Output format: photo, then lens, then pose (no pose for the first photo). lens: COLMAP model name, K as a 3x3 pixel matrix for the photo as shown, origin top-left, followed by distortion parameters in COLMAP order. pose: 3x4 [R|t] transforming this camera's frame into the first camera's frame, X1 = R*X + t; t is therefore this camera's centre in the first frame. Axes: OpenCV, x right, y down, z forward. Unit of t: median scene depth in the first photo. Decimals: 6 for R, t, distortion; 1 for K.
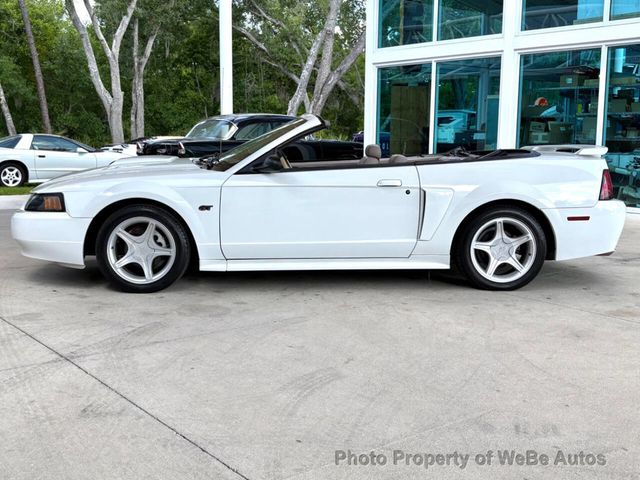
lens RADIAL K [[770.0, 0, 320.0], [0, 770.0, 240.0], [0, 0, 1]] dist [0.121572, -0.356985]
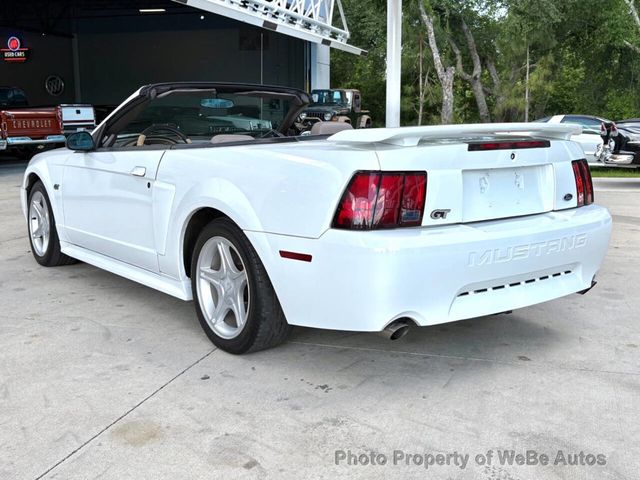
lens RADIAL K [[752.9, 0, 320.0], [0, 752.9, 240.0], [0, 0, 1]] dist [0.148706, -0.472443]
pose [[0.557673, 0.127927, -0.820144, 0.780574], [-0.109188, 0.990773, 0.080297, -0.083956], [0.822848, 0.044770, 0.566495, 0.708851]]
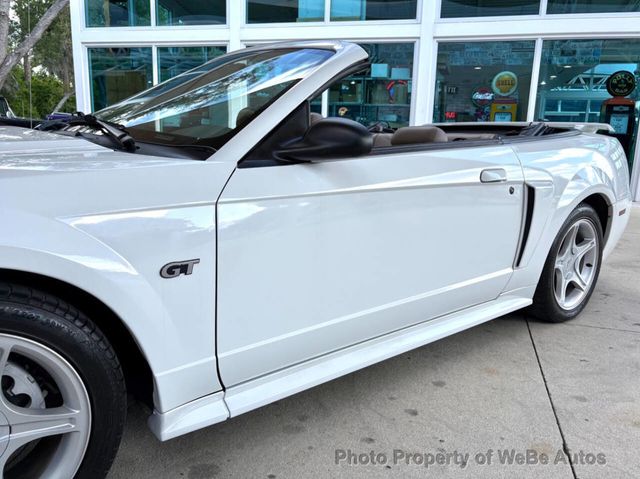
lens RADIAL K [[510.8, 0, 320.4], [0, 510.8, 228.4], [0, 0, 1]] dist [0.011608, 0.002907]
pose [[0.816320, -0.092400, 0.570161, -0.215689], [0.056238, 0.995146, 0.080756, -0.071218], [-0.574855, -0.033859, 0.817554, 0.748250]]
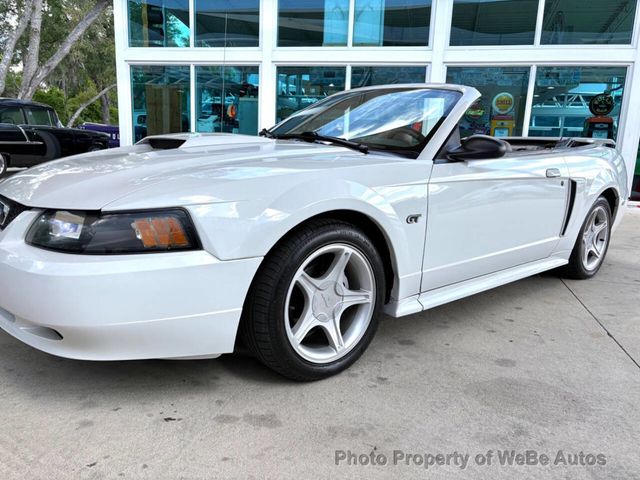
lens RADIAL K [[492.7, 0, 321.7], [0, 492.7, 237.4], [0, 0, 1]] dist [0.016734, -0.004312]
pose [[0.792678, -0.092021, 0.602656, -0.428823], [0.050334, 0.995046, 0.085731, -0.061559], [-0.607560, -0.037623, 0.793383, 0.701134]]
